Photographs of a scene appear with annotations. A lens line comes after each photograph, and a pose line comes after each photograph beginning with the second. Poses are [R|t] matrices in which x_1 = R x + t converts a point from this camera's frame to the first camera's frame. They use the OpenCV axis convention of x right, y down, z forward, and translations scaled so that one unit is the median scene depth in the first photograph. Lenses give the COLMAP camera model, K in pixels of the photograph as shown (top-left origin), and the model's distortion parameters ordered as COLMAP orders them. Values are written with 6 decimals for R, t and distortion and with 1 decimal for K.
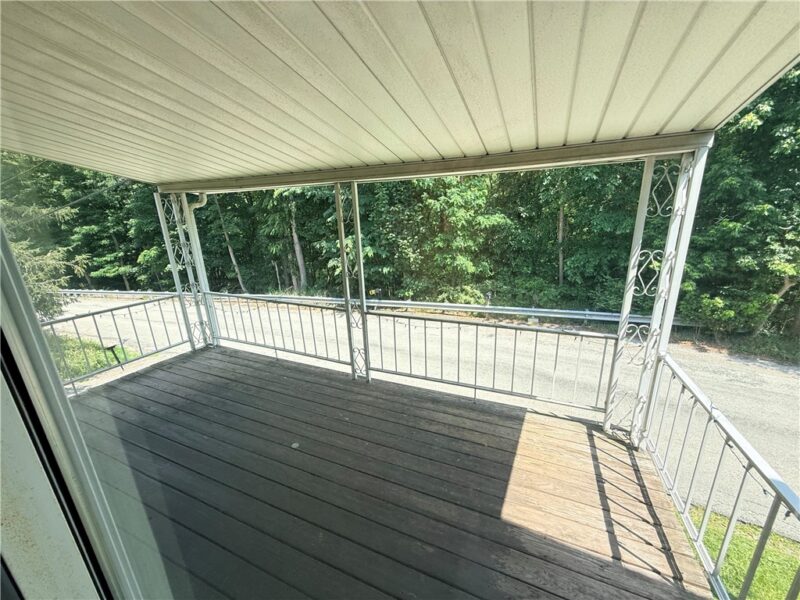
lens RADIAL K [[318.1, 0, 403.4], [0, 318.1, 299.9], [0, 0, 1]] dist [-0.001875, 0.000290]
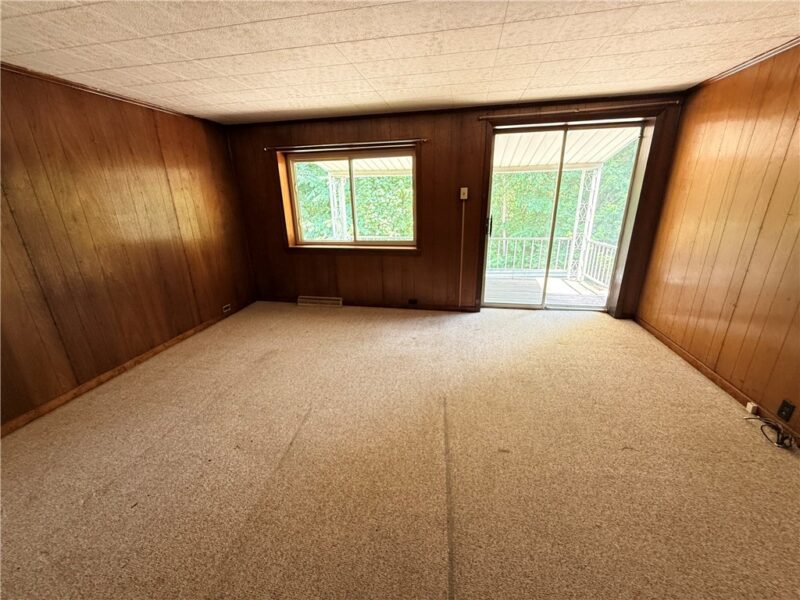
lens RADIAL K [[318.1, 0, 393.3], [0, 318.1, 300.2], [0, 0, 1]] dist [-0.001875, 0.000290]
pose [[0.983388, -0.037710, 0.177554, -1.216092], [0.031640, 0.998818, 0.036894, 0.471141], [-0.178736, -0.030663, 0.983419, -1.278927]]
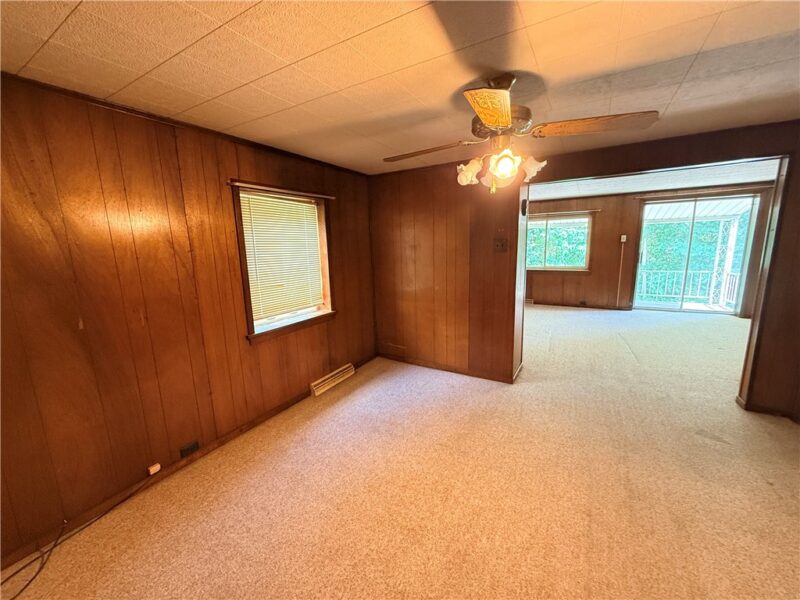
lens RADIAL K [[318.1, 0, 403.0], [0, 318.1, 296.0], [0, 0, 1]] dist [-0.001875, 0.000290]
pose [[0.990409, 0.040643, -0.132054, -1.996677], [-0.053697, 0.993850, -0.096845, 0.832612], [0.127305, 0.103007, 0.986500, -2.538967]]
